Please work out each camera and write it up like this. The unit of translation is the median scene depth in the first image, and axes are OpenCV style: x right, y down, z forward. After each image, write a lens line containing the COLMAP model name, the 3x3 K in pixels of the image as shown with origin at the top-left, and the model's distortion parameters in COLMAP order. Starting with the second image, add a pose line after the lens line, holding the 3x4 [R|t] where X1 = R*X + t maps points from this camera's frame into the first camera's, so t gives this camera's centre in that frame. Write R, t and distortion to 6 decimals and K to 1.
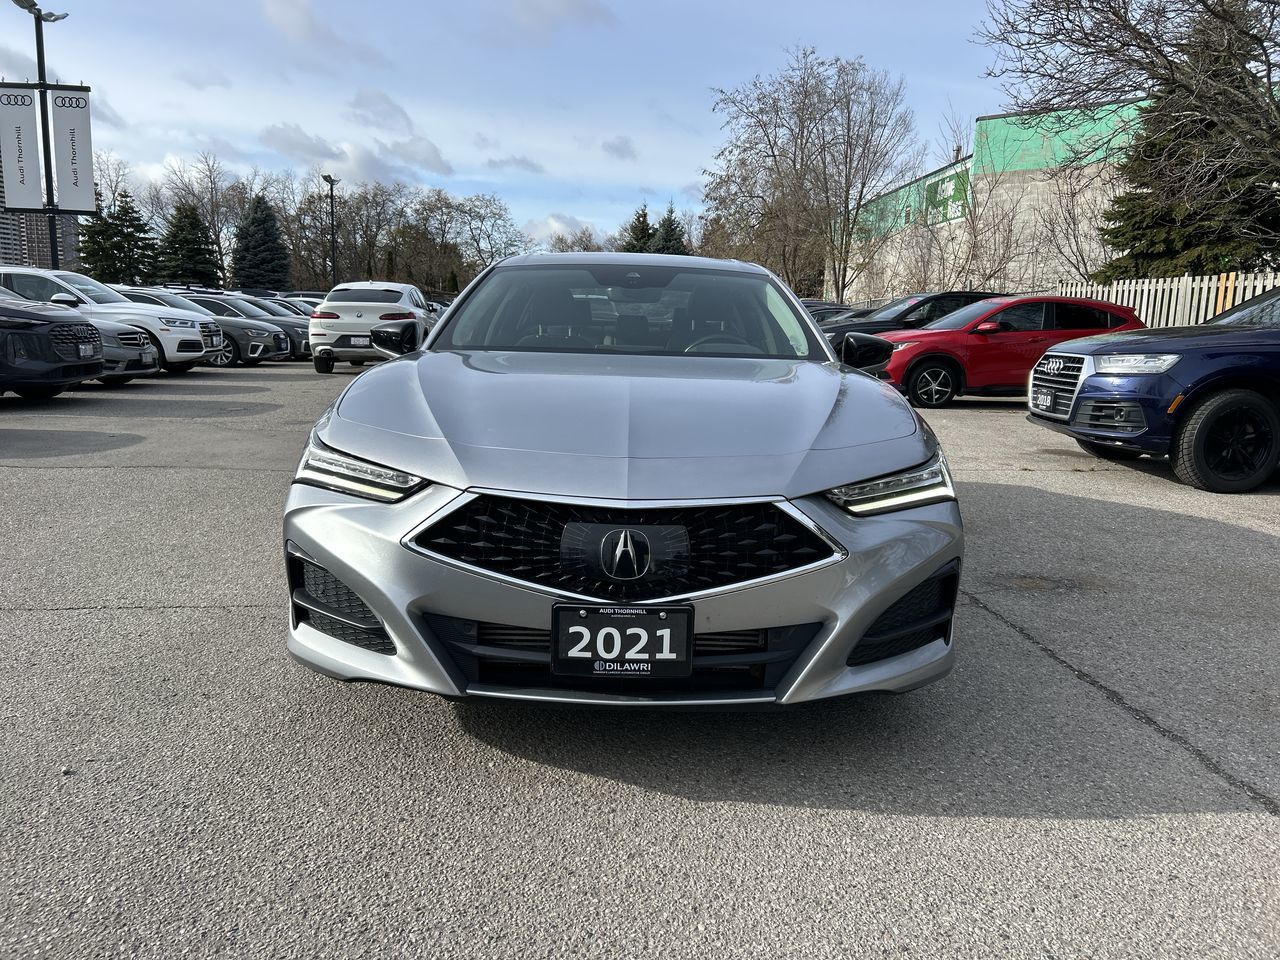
lens RADIAL K [[963.4, 0, 646.8], [0, 963.4, 486.1], [0, 0, 1]] dist [0.041693, -0.038116]
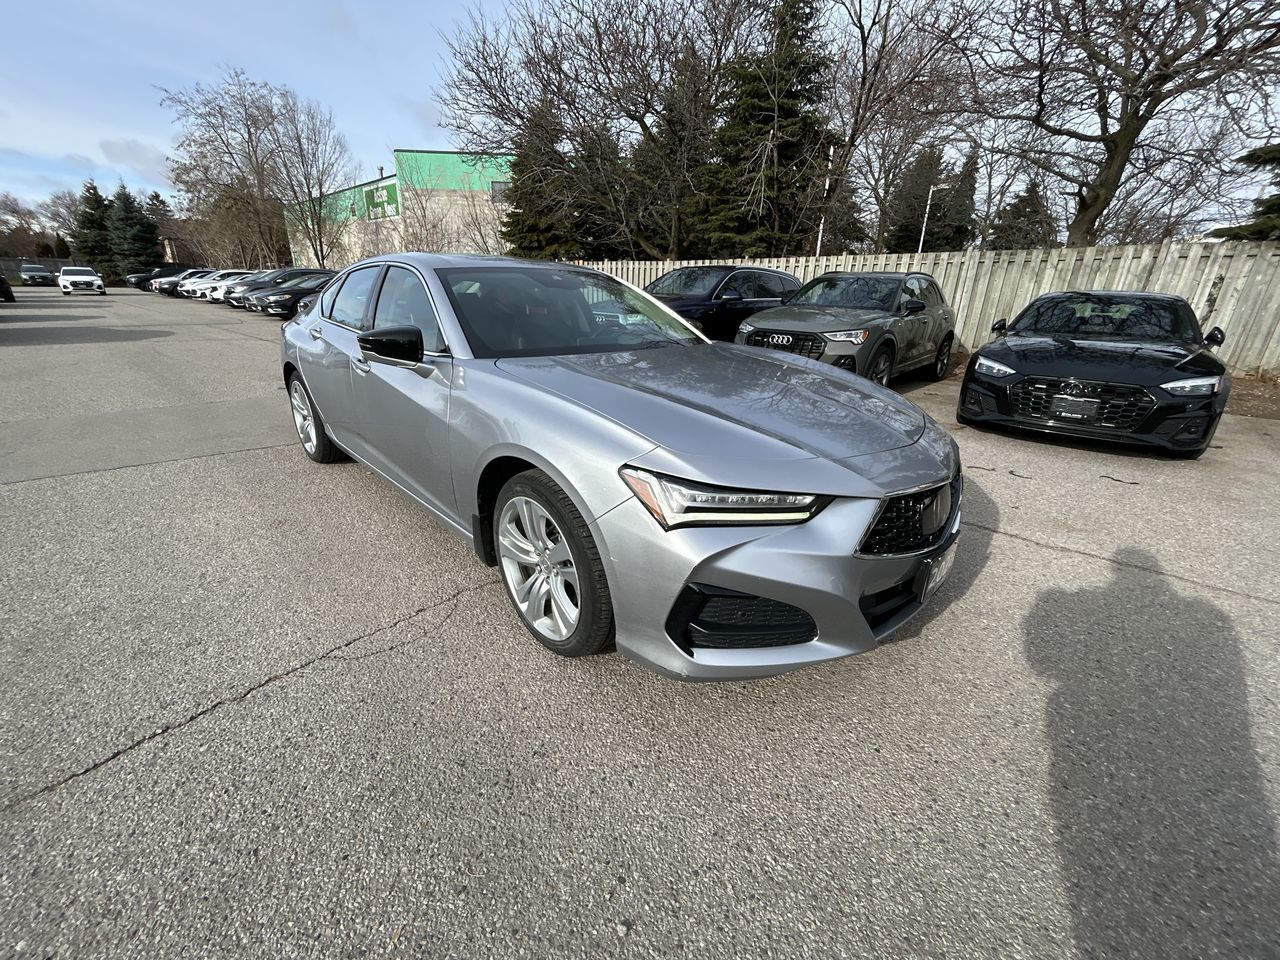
lens RADIAL K [[515.3, 0, 636.0], [0, 515.3, 479.9], [0, 0, 1]] dist [-0.001314, 0.000056]
pose [[0.717846, -0.251450, 0.649208, -0.225778], [0.114765, 0.962480, 0.245888, -0.058264], [-0.686678, -0.102003, 0.719770, 0.202060]]
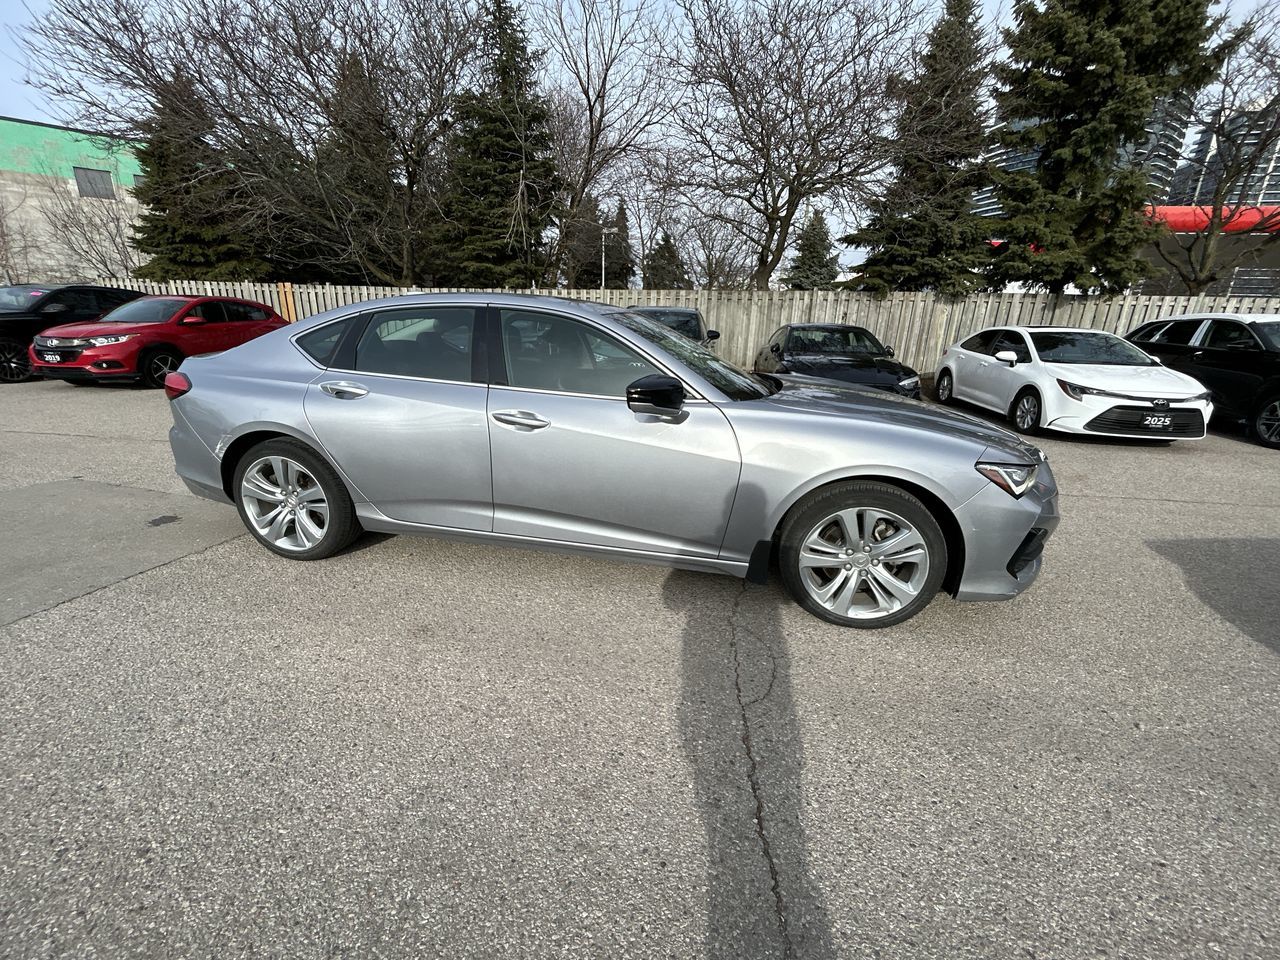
lens RADIAL K [[515.3, 0, 637.3], [0, 515.3, 481.2], [0, 0, 1]] dist [-0.001314, 0.000056]
pose [[0.201234, -0.309499, 0.929363, -0.385212], [0.146928, 0.947575, 0.283750, -0.108027], [-0.968461, 0.079449, 0.236159, 0.433881]]
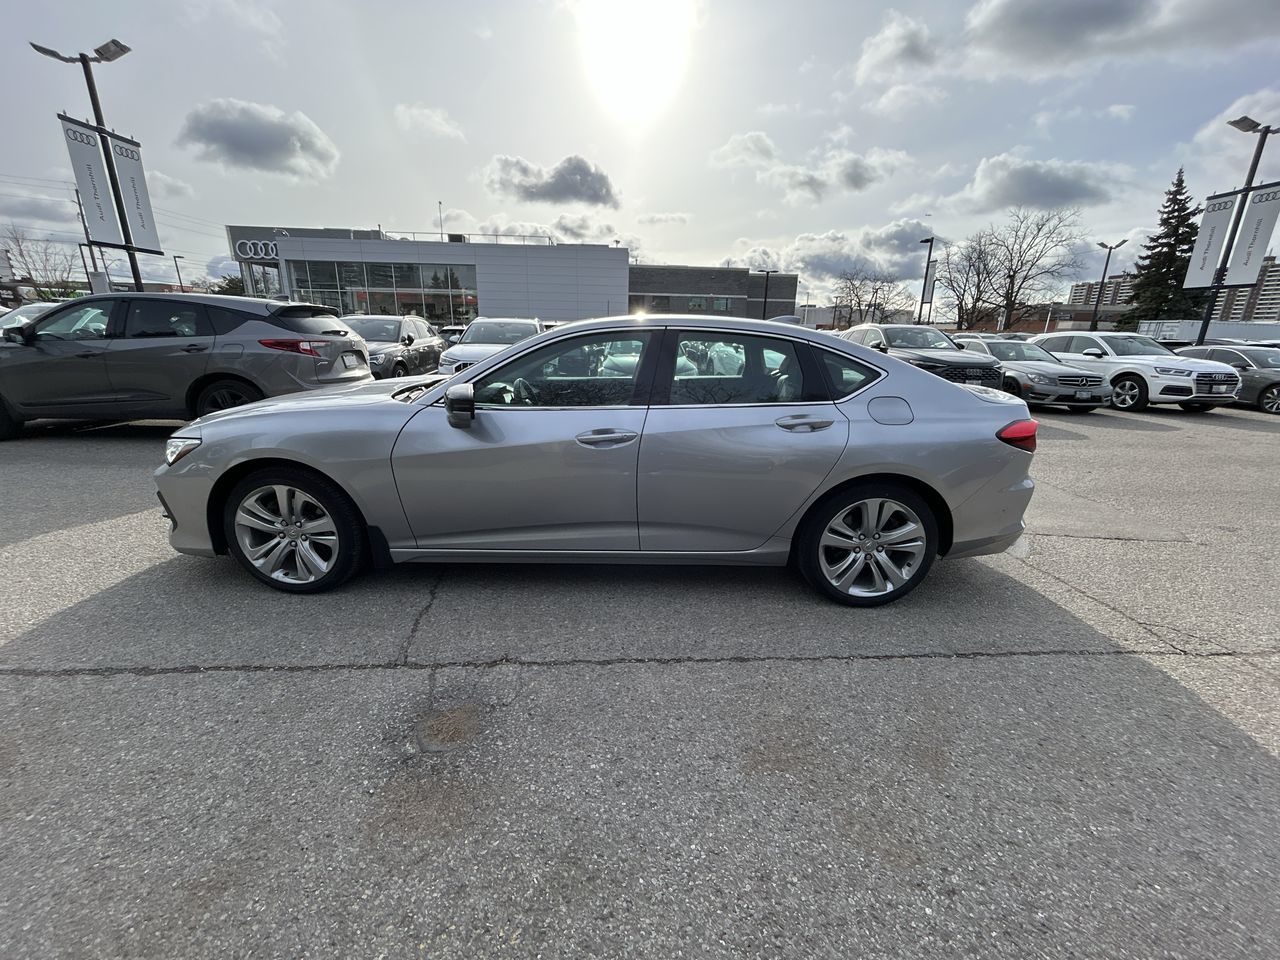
lens RADIAL K [[515.3, 0, 640.1], [0, 515.3, 478.9], [0, 0, 1]] dist [-0.001314, 0.000056]
pose [[-0.018668, 0.248220, -0.968524, 0.393665], [-0.195357, 0.949116, 0.247012, -0.117031], [0.980555, 0.193819, 0.030773, 0.582179]]
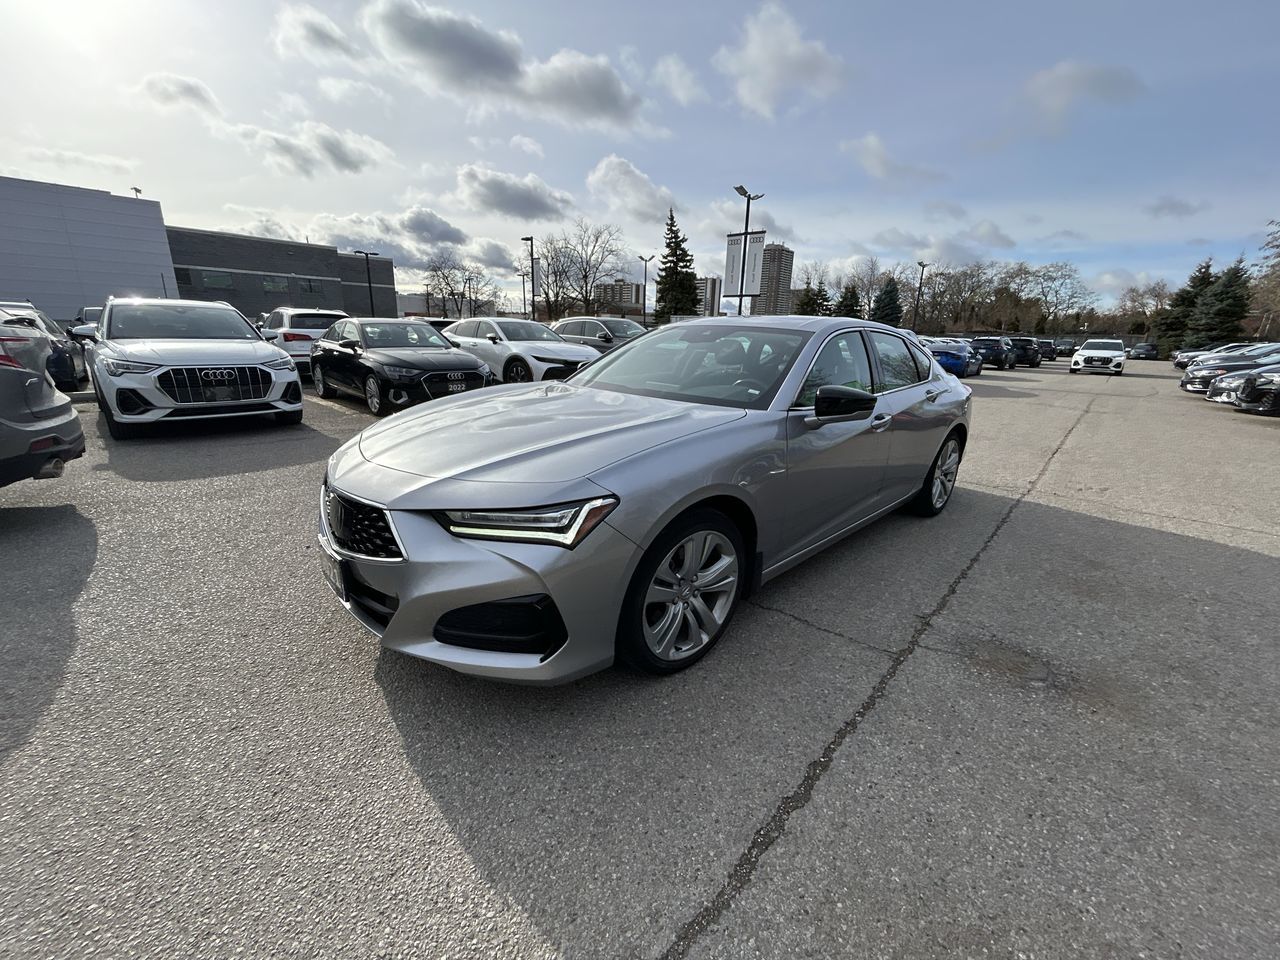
lens RADIAL K [[515.3, 0, 637.7], [0, 515.3, 480.3], [0, 0, 1]] dist [-0.001314, 0.000056]
pose [[0.672605, 0.198018, -0.713015, 0.249655], [-0.138449, 0.980192, 0.141616, -0.050308], [0.726935, 0.003464, 0.686698, 0.203894]]
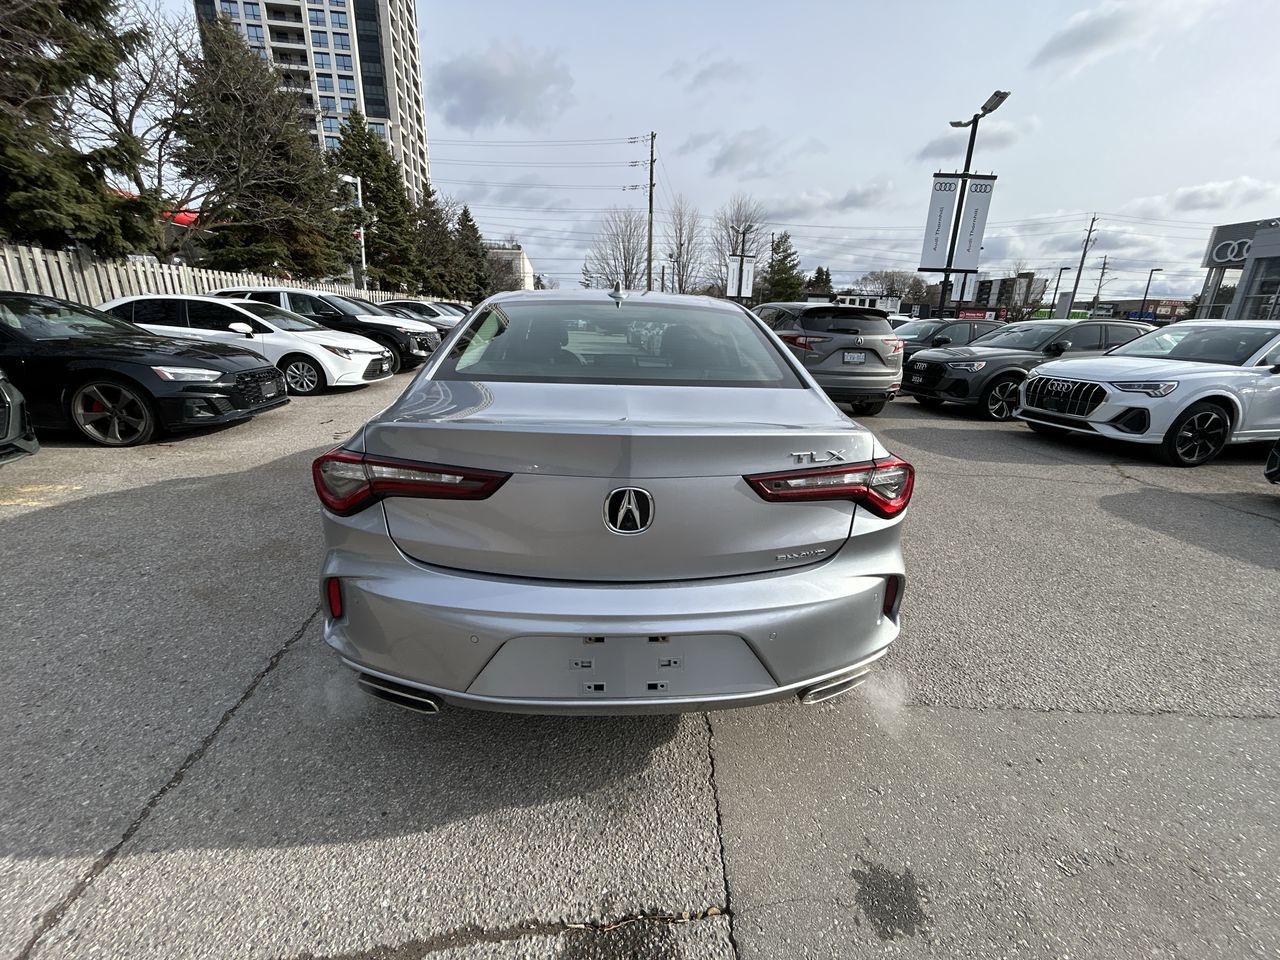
lens RADIAL K [[515.3, 0, 638.8], [0, 515.3, 480.2], [0, 0, 1]] dist [-0.001314, 0.000056]
pose [[-0.996818, -0.042963, -0.067144, -0.005276], [-0.068935, 0.887564, 0.455497, -0.189351], [0.040025, 0.458676, -0.887702, 0.966621]]
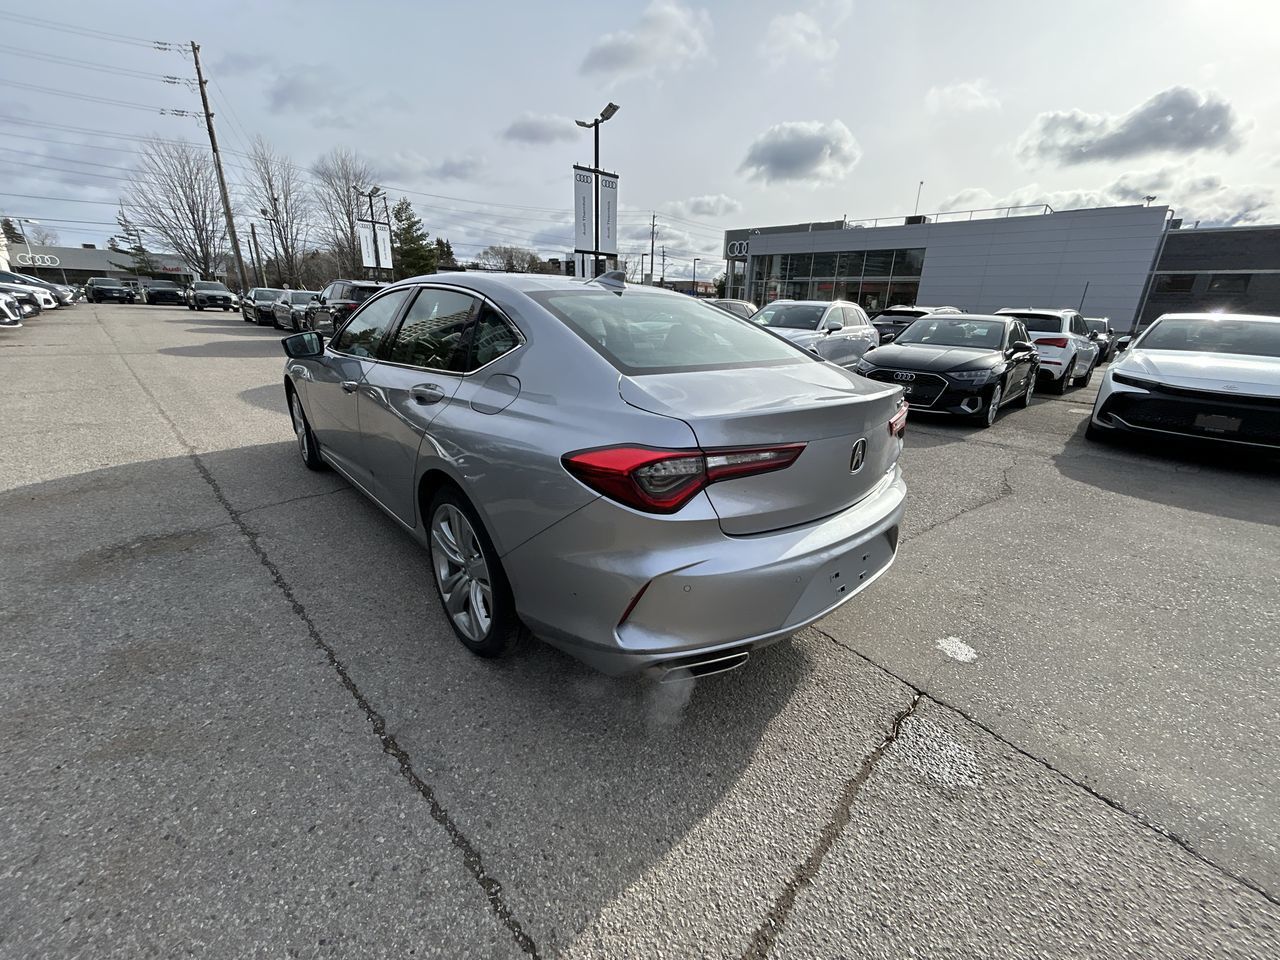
lens RADIAL K [[515.3, 0, 640.0], [0, 515.3, 477.4], [0, 0, 1]] dist [-0.001314, 0.000056]
pose [[-0.750528, 0.152578, -0.642983, 0.183837], [-0.172270, 0.894166, 0.413267, -0.177344], [0.637990, 0.420935, -0.644812, 0.922175]]
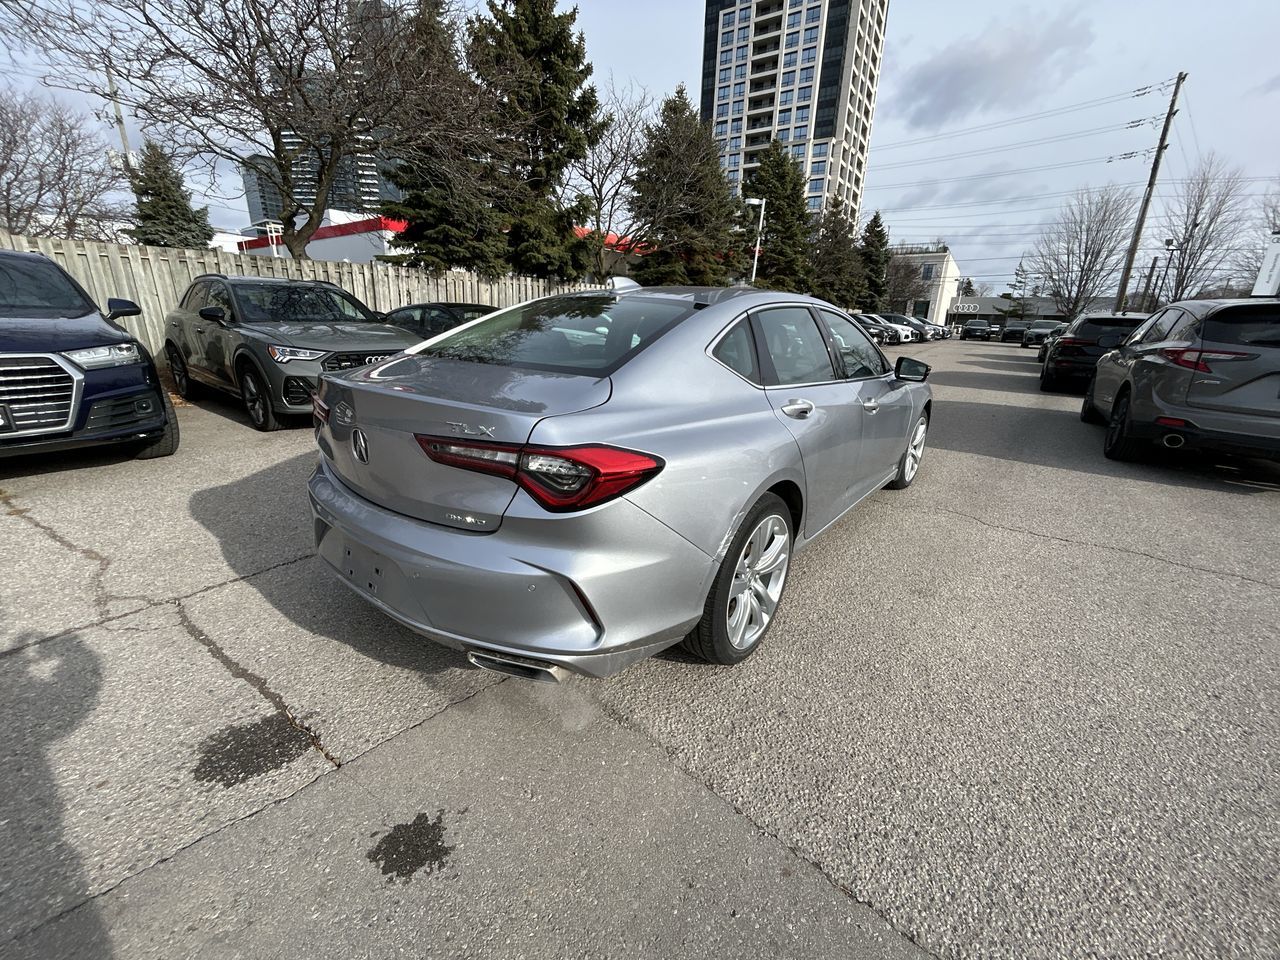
lens RADIAL K [[515.3, 0, 637.4], [0, 515.3, 479.9], [0, 0, 1]] dist [-0.001314, 0.000056]
pose [[-0.776511, -0.242820, 0.581436, -0.211225], [0.054613, 0.893355, 0.446021, -0.185676], [-0.627732, 0.378094, -0.680439, 0.914176]]
